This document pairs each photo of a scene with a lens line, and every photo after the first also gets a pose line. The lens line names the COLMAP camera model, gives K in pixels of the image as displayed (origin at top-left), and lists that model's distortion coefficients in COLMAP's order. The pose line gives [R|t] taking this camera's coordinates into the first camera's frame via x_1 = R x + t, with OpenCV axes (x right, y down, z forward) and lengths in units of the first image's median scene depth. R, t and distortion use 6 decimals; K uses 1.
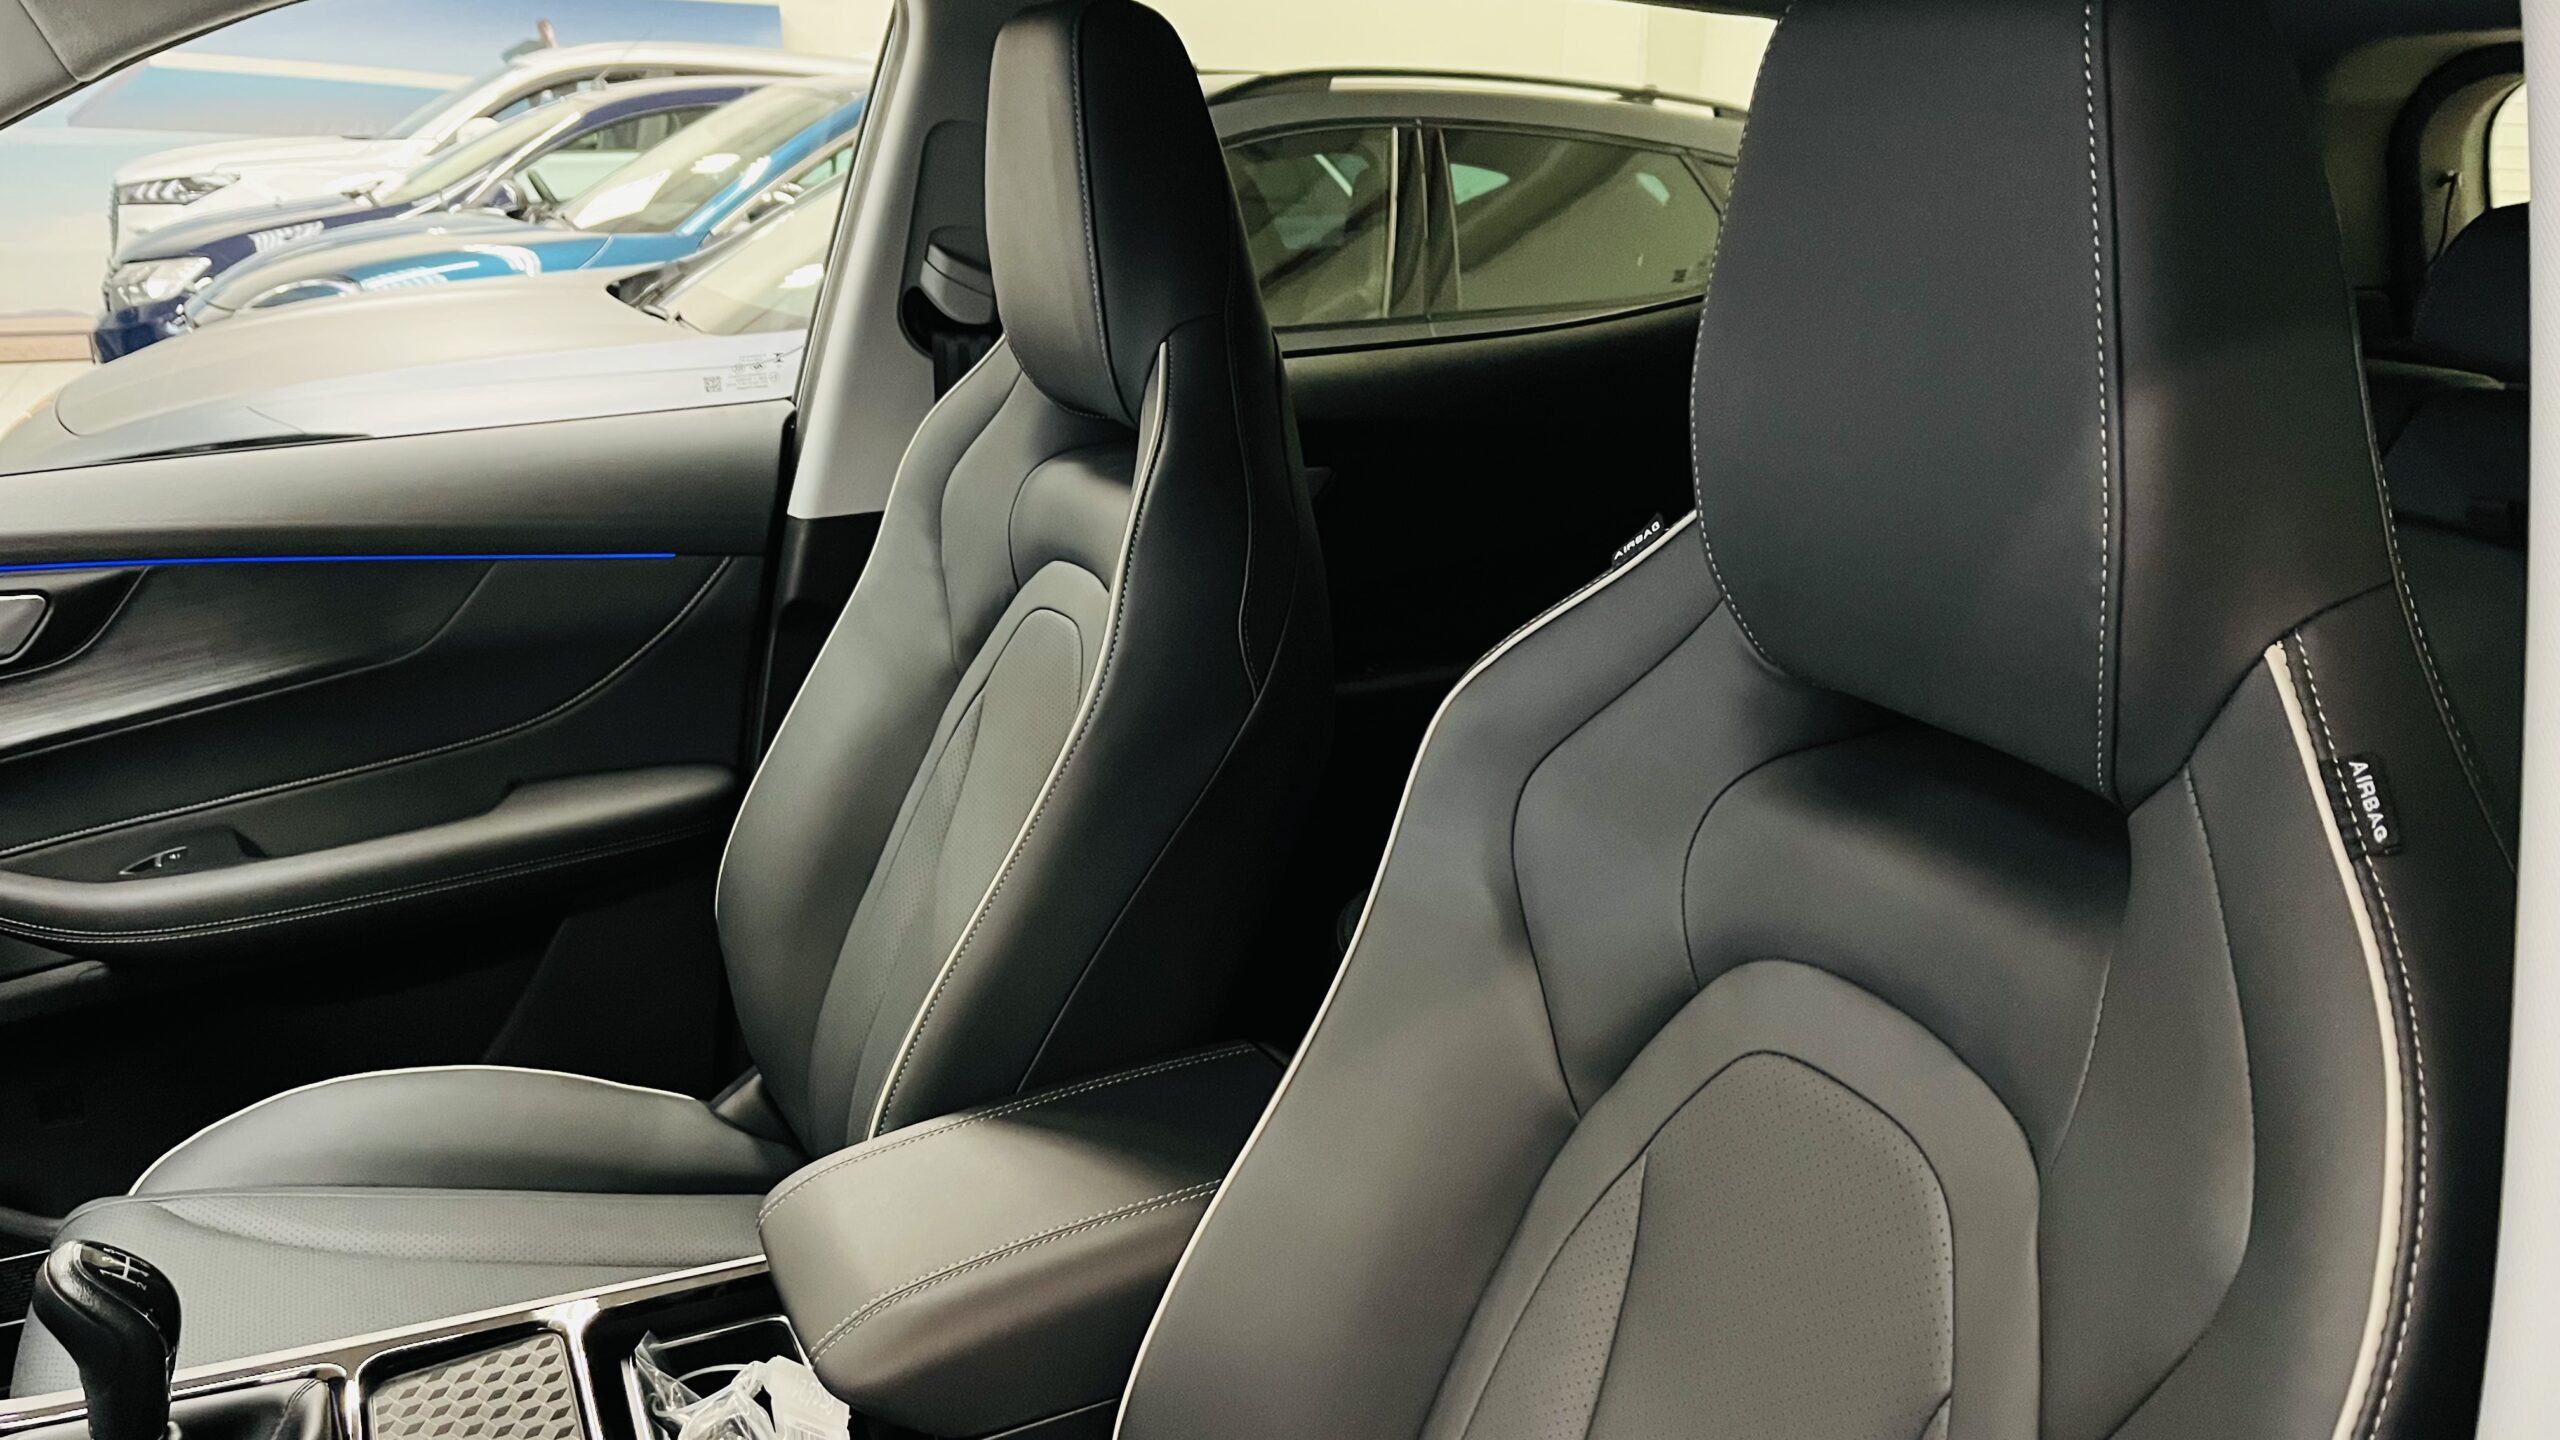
lens RADIAL K [[1975.2, 0, 1280.0], [0, 1975.2, 720.0], [0, 0, 1]] dist [0.041431, -0.003864]
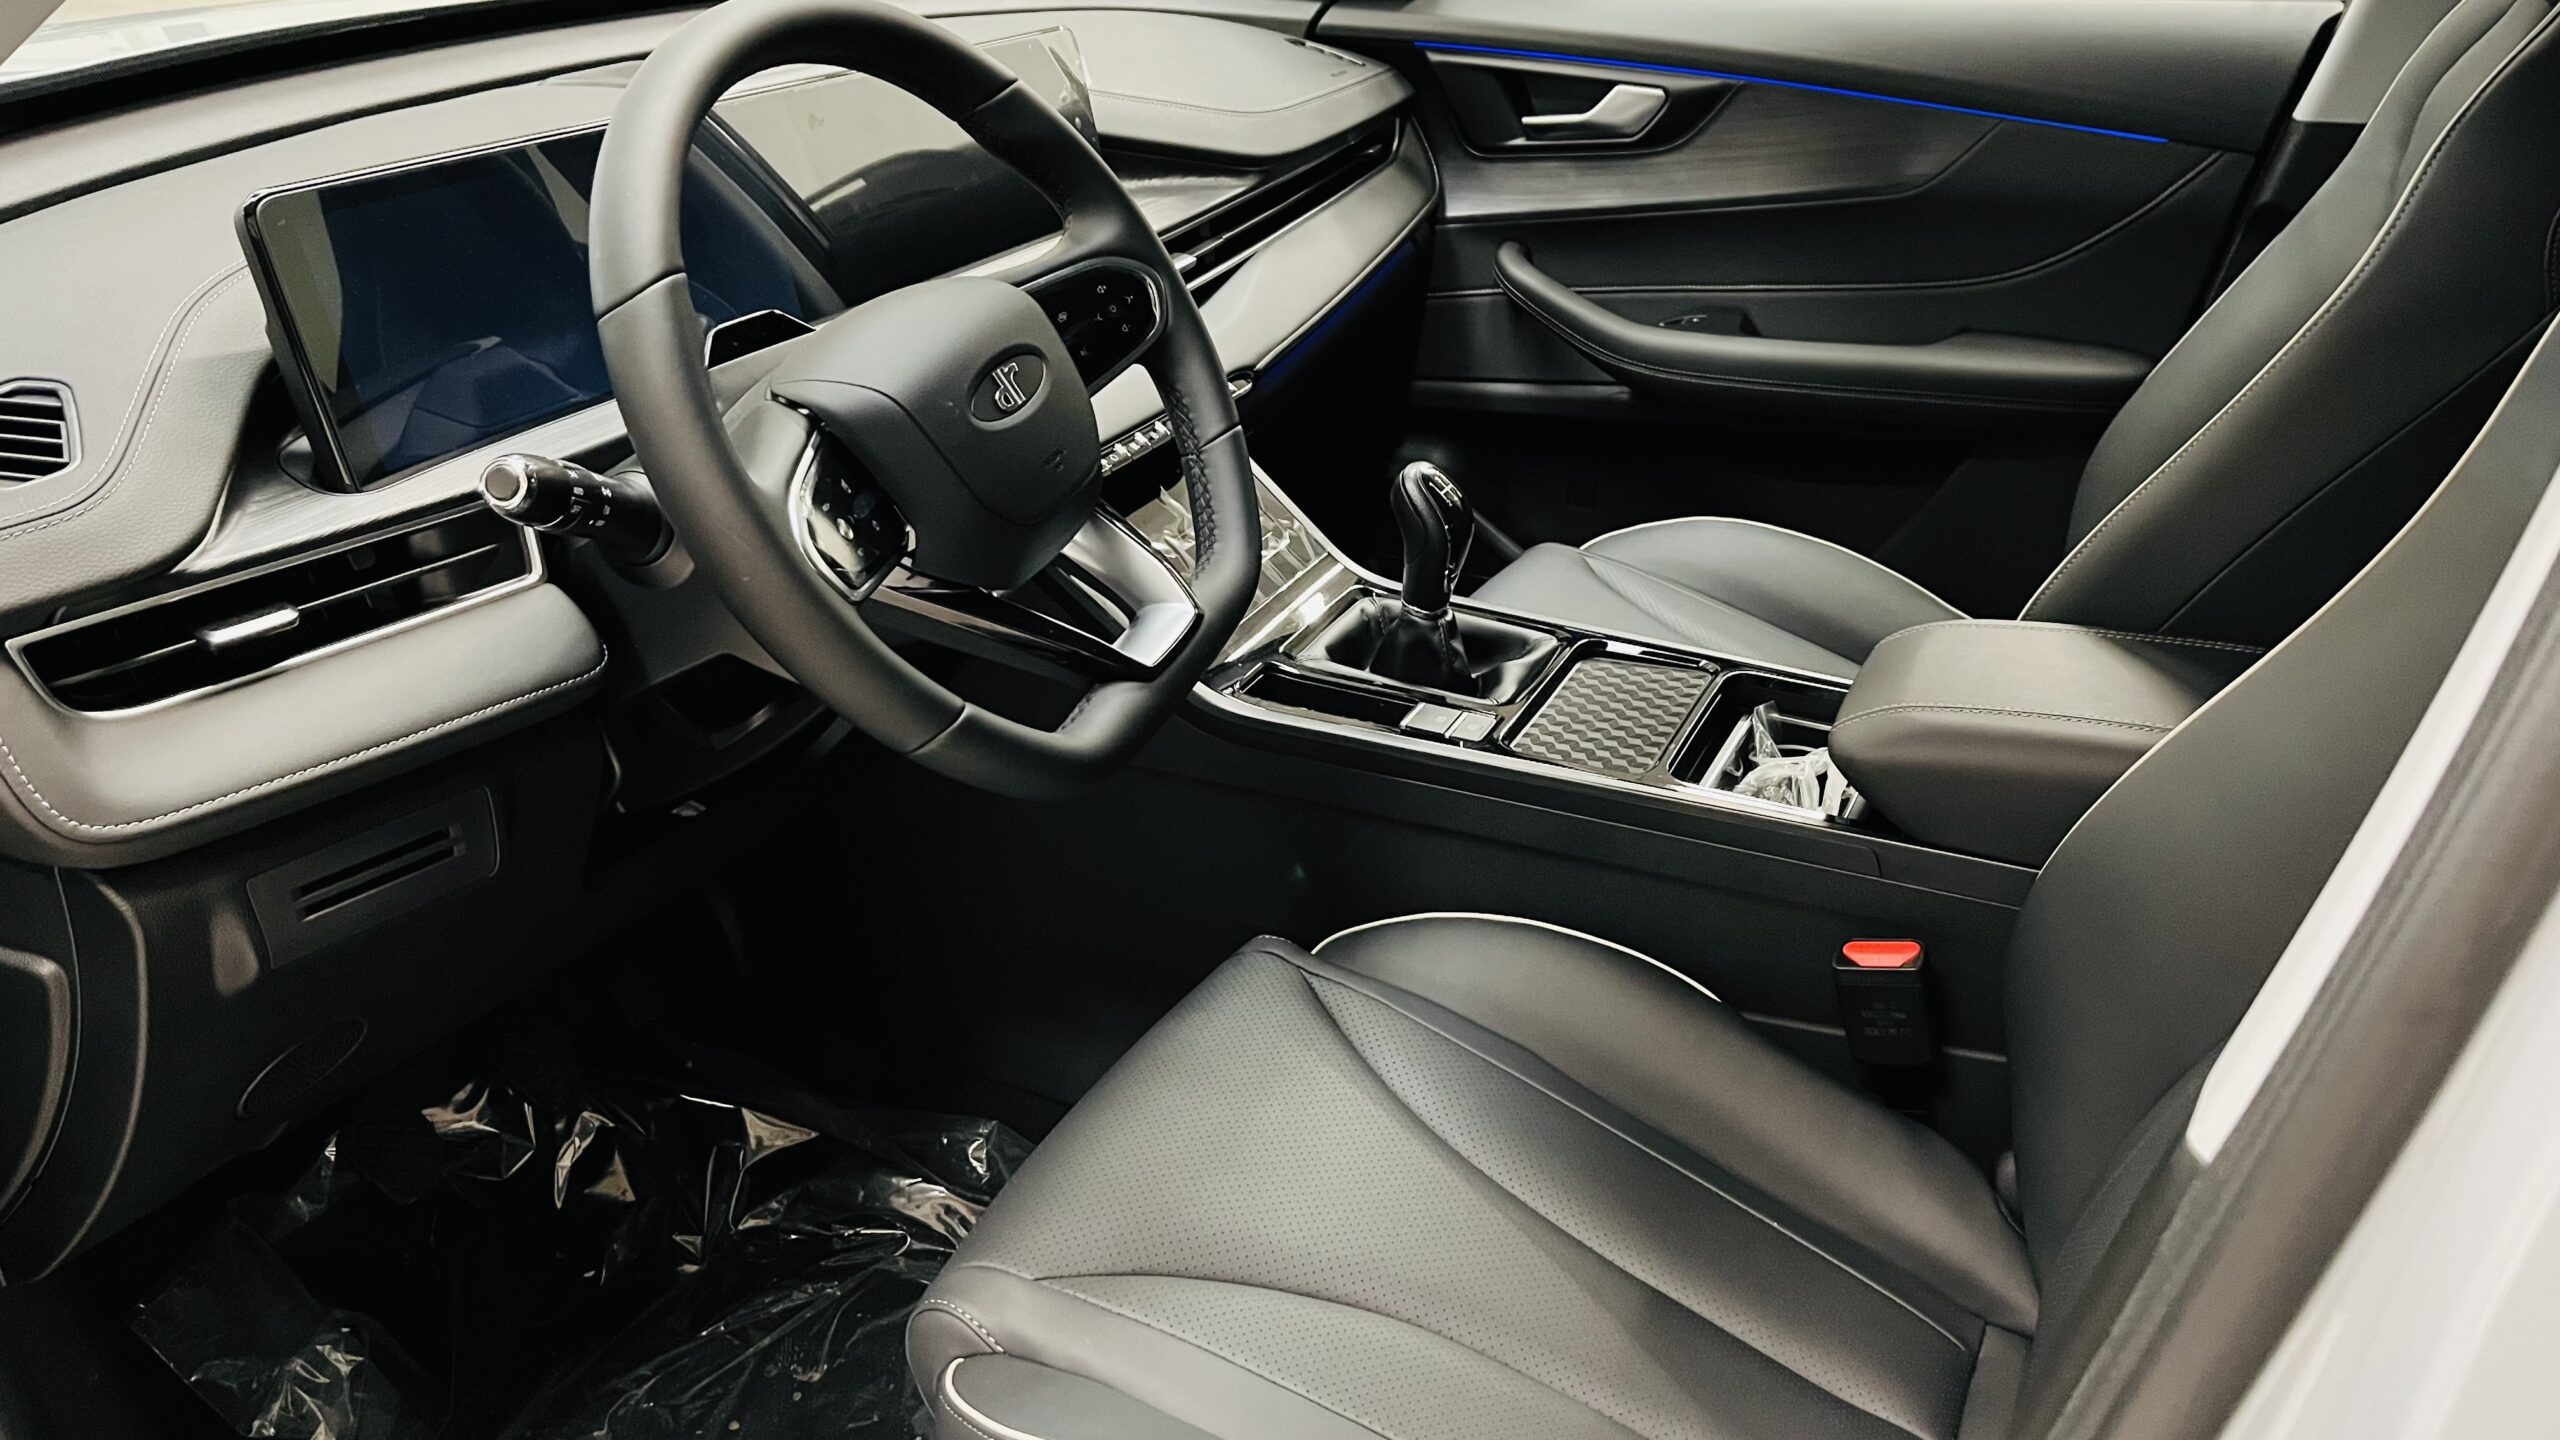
lens RADIAL K [[1975.2, 0, 1280.0], [0, 1975.2, 720.0], [0, 0, 1]] dist [0.041431, -0.003864]
pose [[0.679763, 0.354508, -0.642064, 0.168766], [-0.221455, 0.933773, 0.281114, 0.009644], [0.699199, -0.048903, 0.713252, -0.095619]]
